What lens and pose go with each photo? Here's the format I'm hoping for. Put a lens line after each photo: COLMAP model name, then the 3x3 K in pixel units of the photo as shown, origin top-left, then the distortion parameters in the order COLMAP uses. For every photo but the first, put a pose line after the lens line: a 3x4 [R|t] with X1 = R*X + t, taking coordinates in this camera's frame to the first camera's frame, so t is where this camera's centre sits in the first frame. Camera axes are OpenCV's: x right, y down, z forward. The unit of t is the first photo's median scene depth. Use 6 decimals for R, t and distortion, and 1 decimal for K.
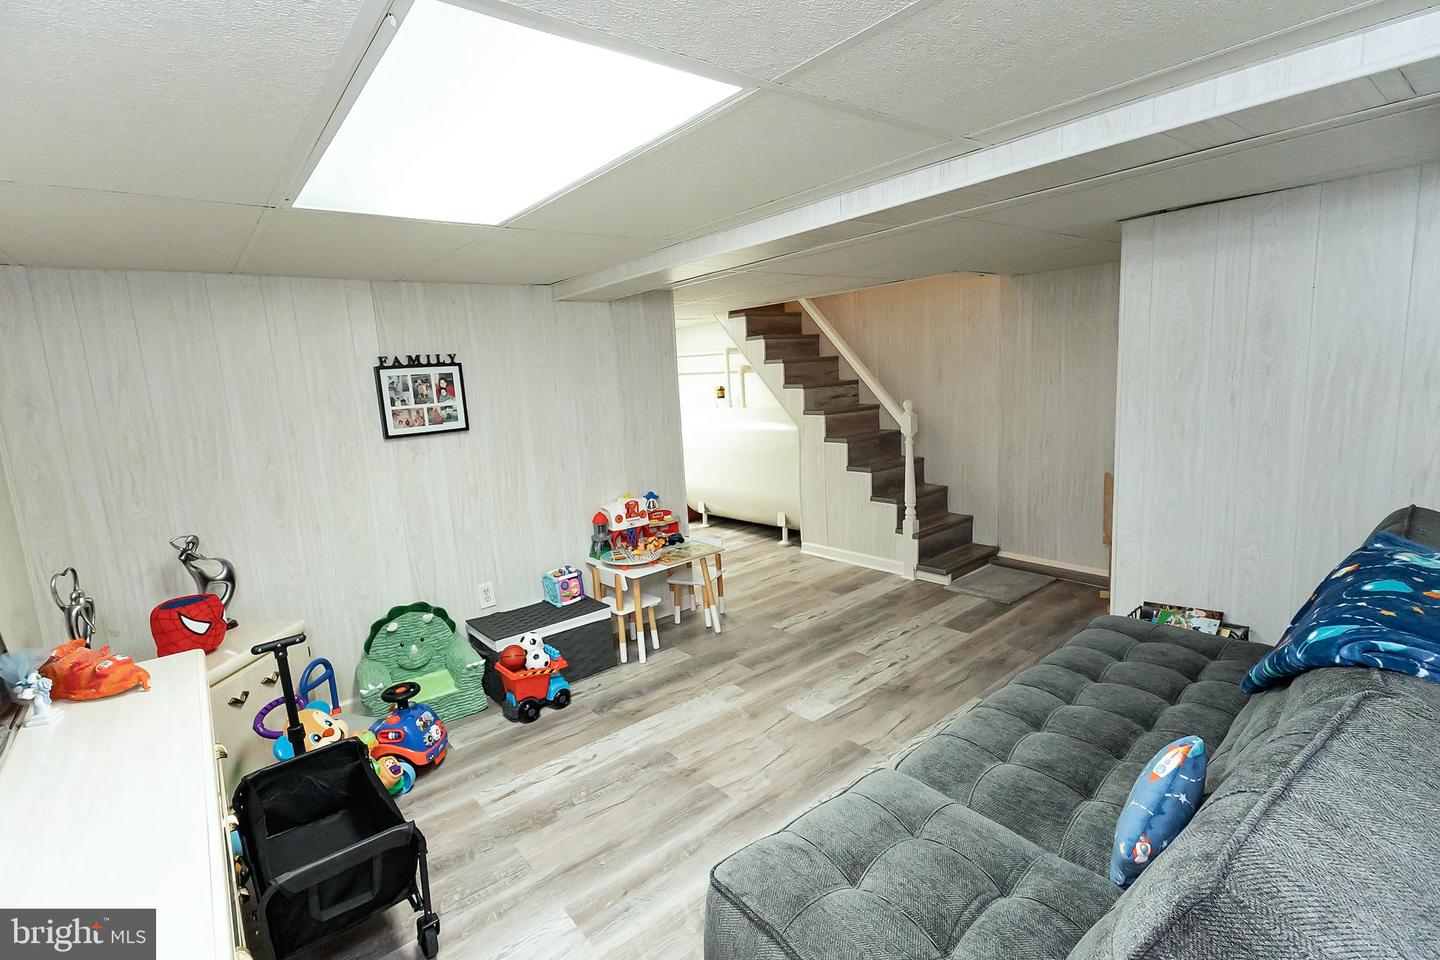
lens RADIAL K [[657.5, 0, 718.4], [0, 657.5, 481.5], [0, 0, 1]] dist [0.000716, 0.000021]
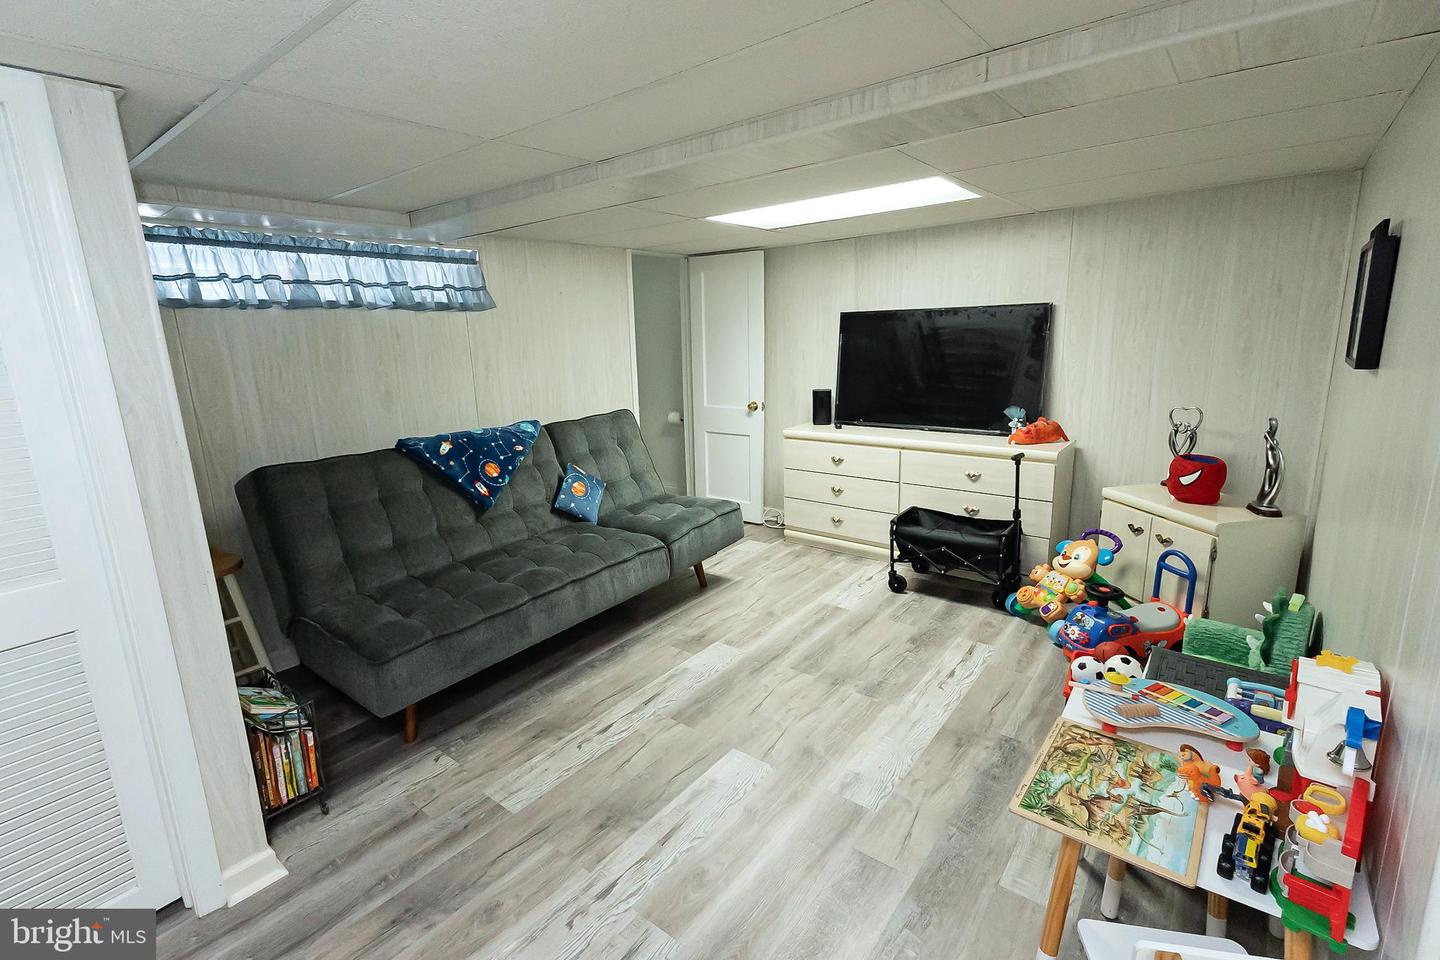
lens RADIAL K [[657.5, 0, 718.1], [0, 657.5, 470.7], [0, 0, 1]] dist [0.000716, 0.000021]
pose [[-0.973088, 0.140148, -0.182915, 0.281775], [0.063322, 0.925862, 0.372518, -0.287657], [0.221561, 0.350911, -0.909820, 1.724504]]
